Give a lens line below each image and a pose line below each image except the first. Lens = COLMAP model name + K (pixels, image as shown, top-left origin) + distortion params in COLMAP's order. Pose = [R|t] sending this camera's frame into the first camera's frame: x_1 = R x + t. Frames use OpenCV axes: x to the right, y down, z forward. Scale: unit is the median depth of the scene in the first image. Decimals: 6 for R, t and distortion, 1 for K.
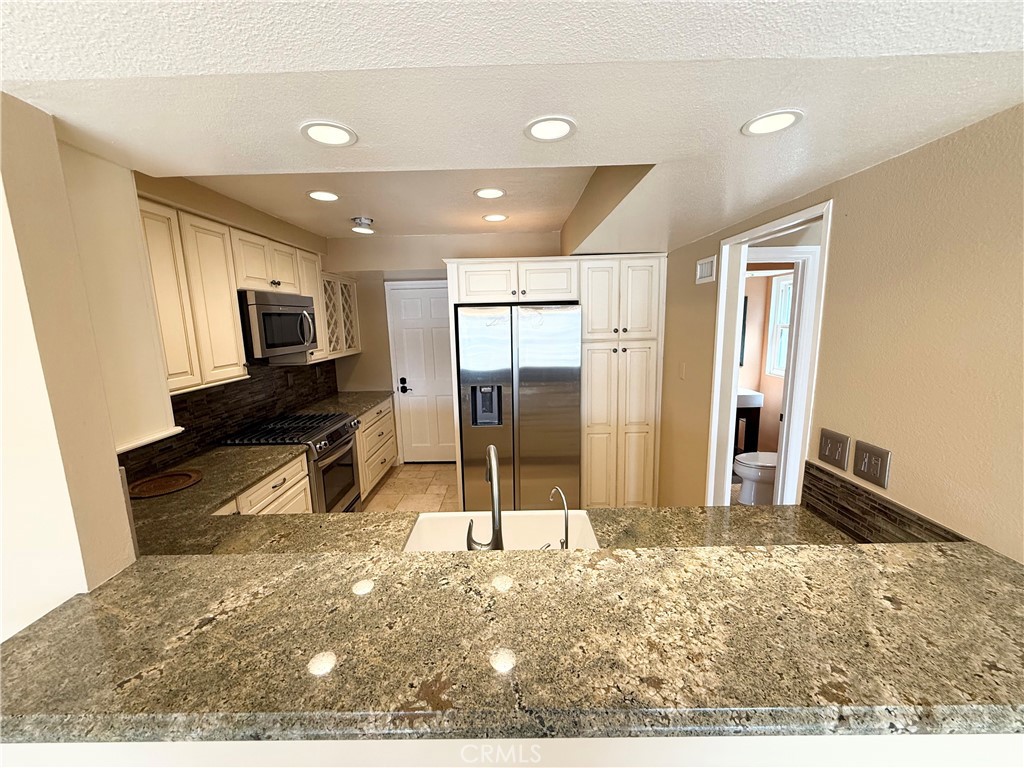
lens RADIAL K [[407.9, 0, 508.4], [0, 407.9, 382.8], [0, 0, 1]] dist [-0.000135, 0.000335]
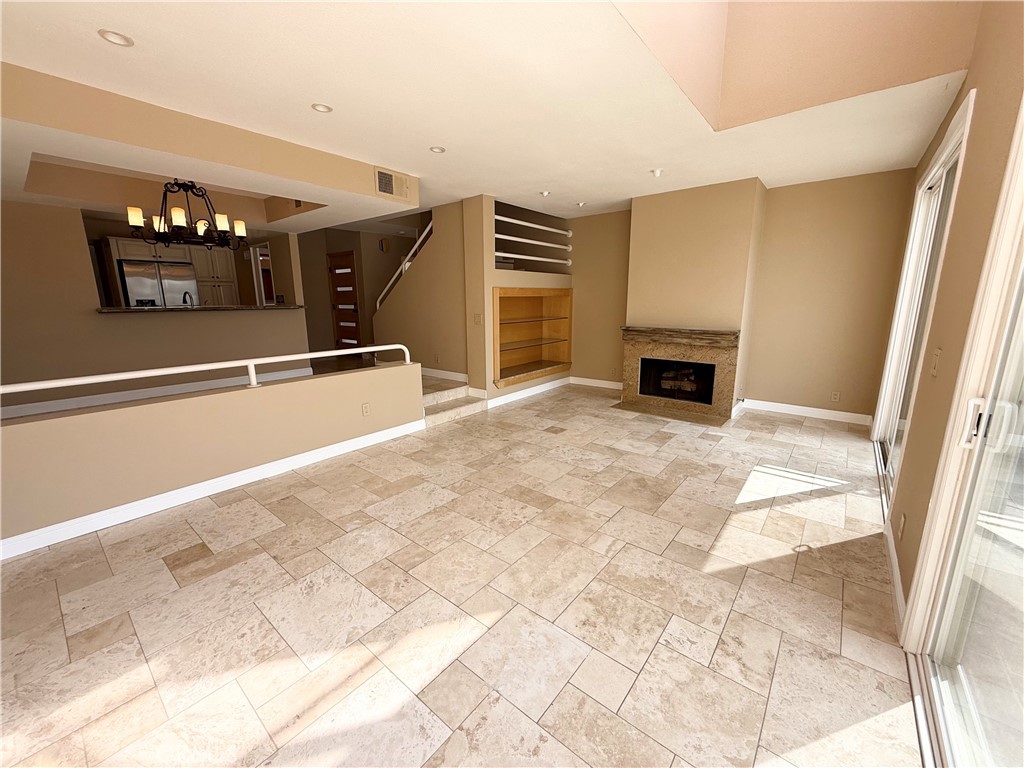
lens RADIAL K [[407.9, 0, 510.9], [0, 407.9, 383.9], [0, 0, 1]] dist [-0.000135, 0.000335]
pose [[0.622012, -0.141935, 0.770036, -0.658516], [0.115642, 0.989301, 0.088938, 0.544833], [-0.774421, 0.033729, 0.631770, -2.084052]]
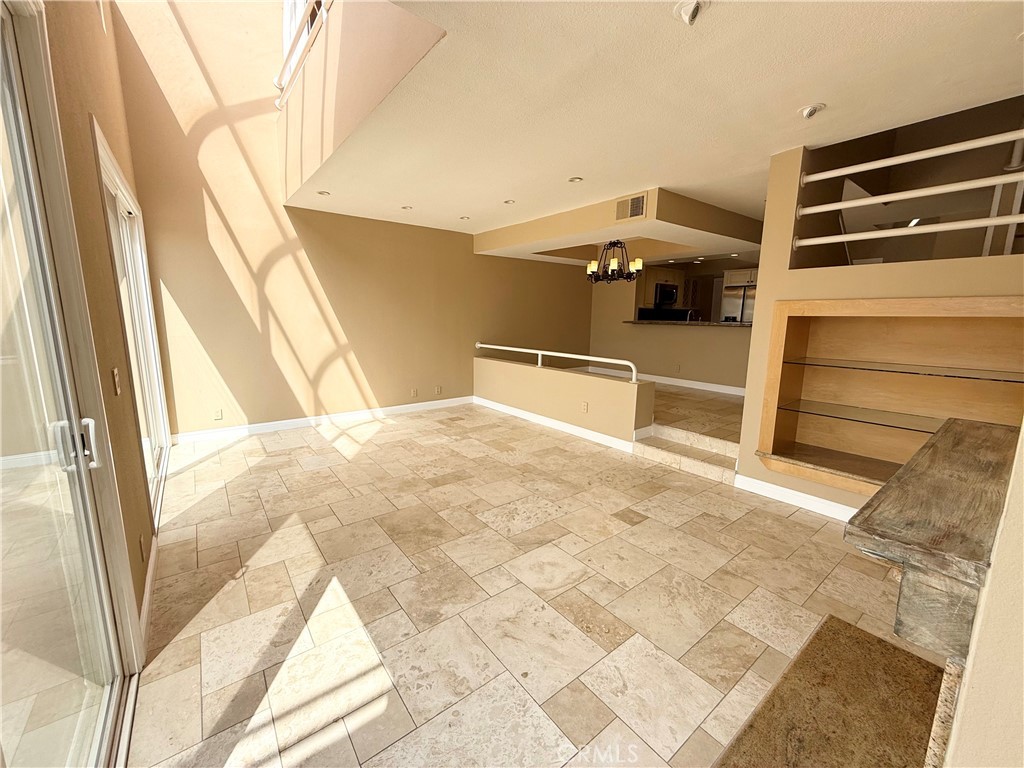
lens RADIAL K [[407.9, 0, 509.8], [0, 407.9, 384.7], [0, 0, 1]] dist [-0.000135, 0.000335]
pose [[0.621448, 0.162260, -0.766468, 1.377200], [-0.147258, 0.985073, 0.089142, 0.497947], [0.769492, 0.057471, 0.636066, -2.136510]]
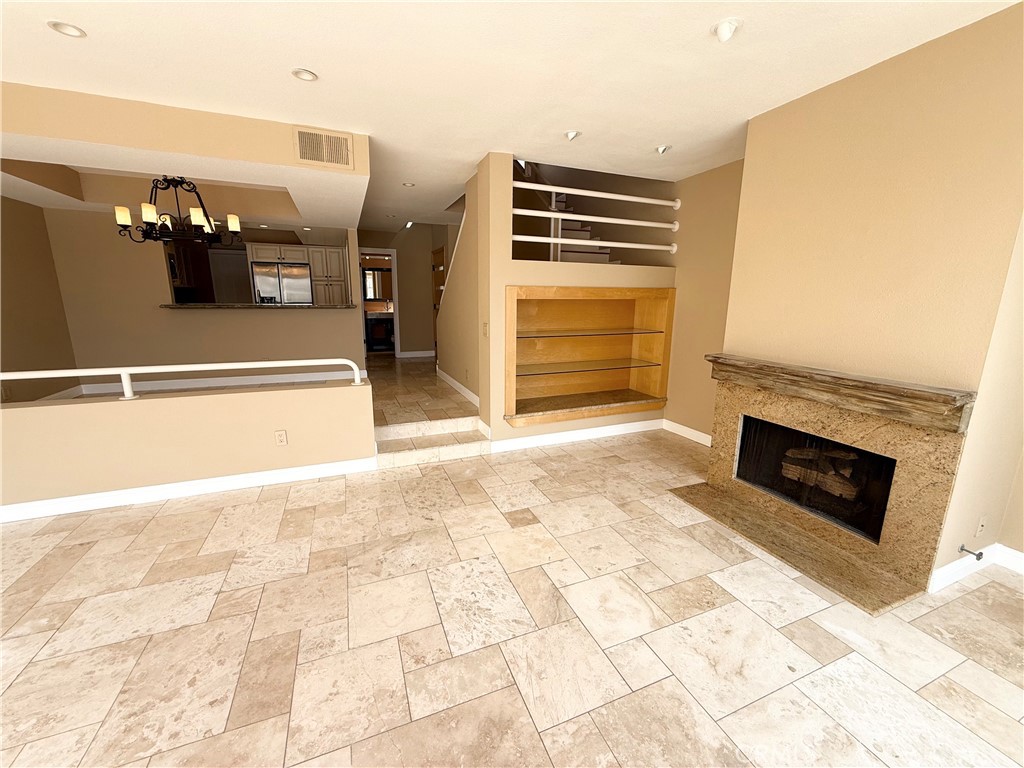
lens RADIAL K [[407.9, 0, 509.5], [0, 407.9, 384.2], [0, 0, 1]] dist [-0.000135, 0.000335]
pose [[0.920455, -0.050565, 0.387563, 0.343856], [0.032164, 0.998032, 0.053823, 0.508125], [-0.389522, -0.037076, 0.920271, -2.082659]]
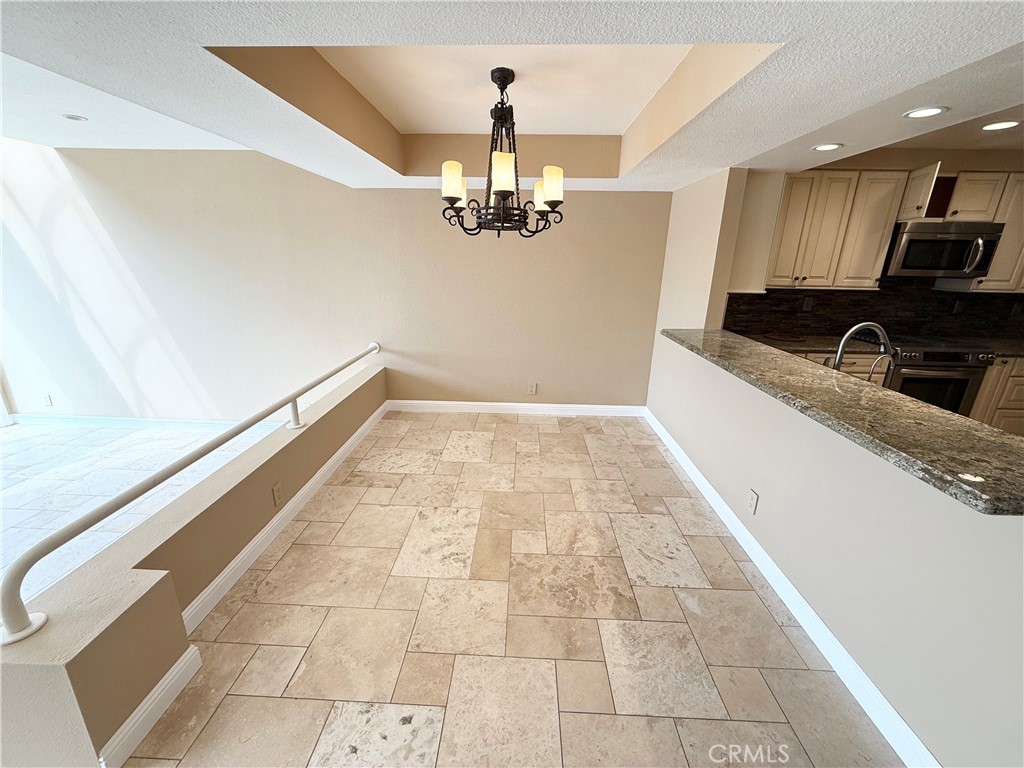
lens RADIAL K [[407.9, 0, 508.7], [0, 407.9, 384.2], [0, 0, 1]] dist [-0.000135, 0.000335]
pose [[-0.028984, 0.318551, -0.947462, 0.753969], [-0.173407, 0.931886, 0.318619, 0.057731], [0.984424, 0.173531, 0.028229, -0.177666]]
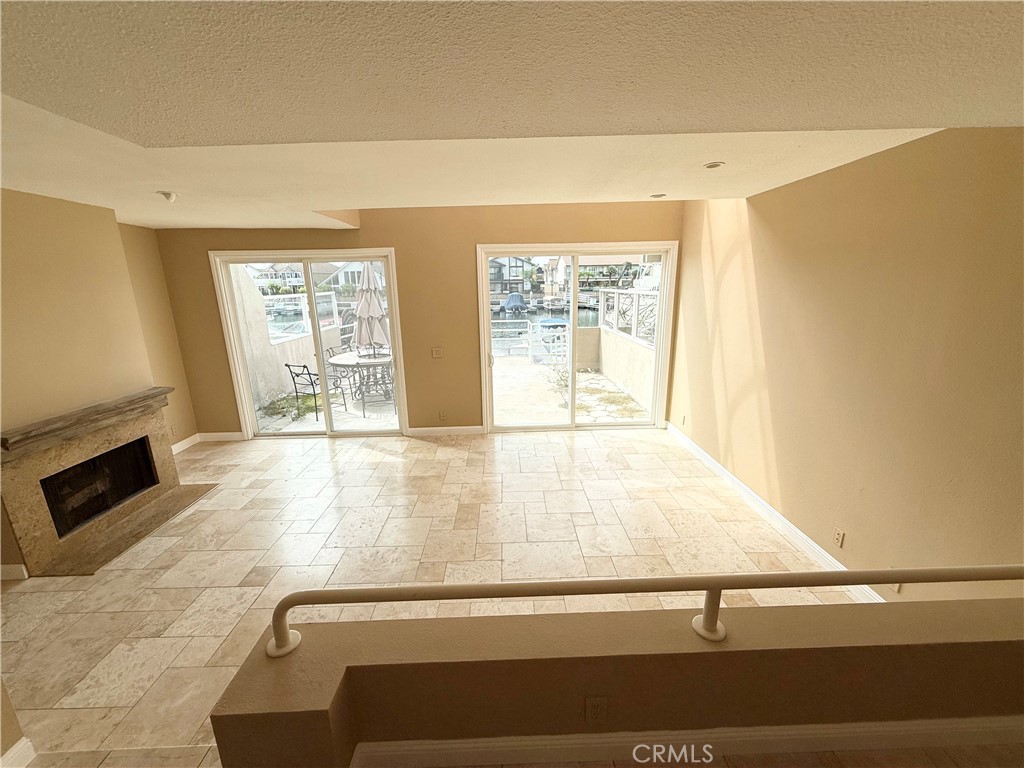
lens RADIAL K [[407.9, 0, 507.9], [0, 407.9, 380.7], [0, 0, 1]] dist [-0.000135, 0.000335]
pose [[-0.998581, 0.048715, -0.021495, 0.094650], [0.036869, 0.923849, 0.380977, 0.030739], [0.038417, 0.379644, -0.924335, -0.277447]]
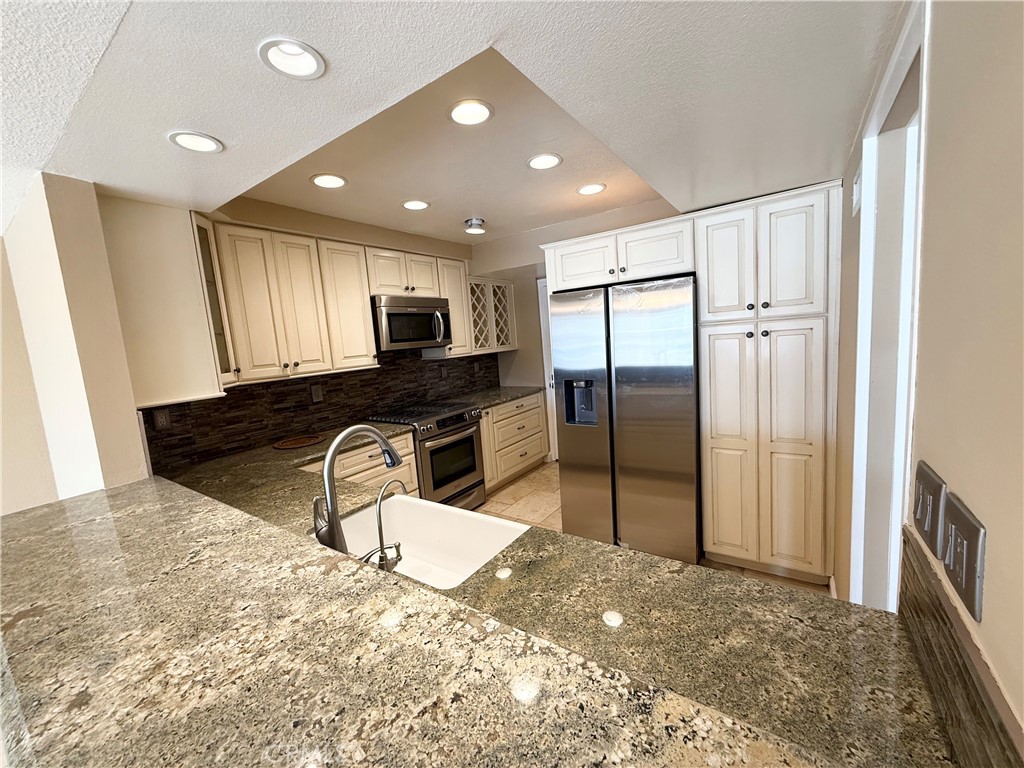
lens RADIAL K [[407.9, 0, 510.2], [0, 407.9, 383.3], [0, 0, 1]] dist [-0.000135, 0.000335]
pose [[0.825094, 0.027470, -0.564327, 0.374962], [-0.033213, 0.999448, 0.000092, 0.023045], [0.564018, 0.018667, 0.825551, 0.205115]]
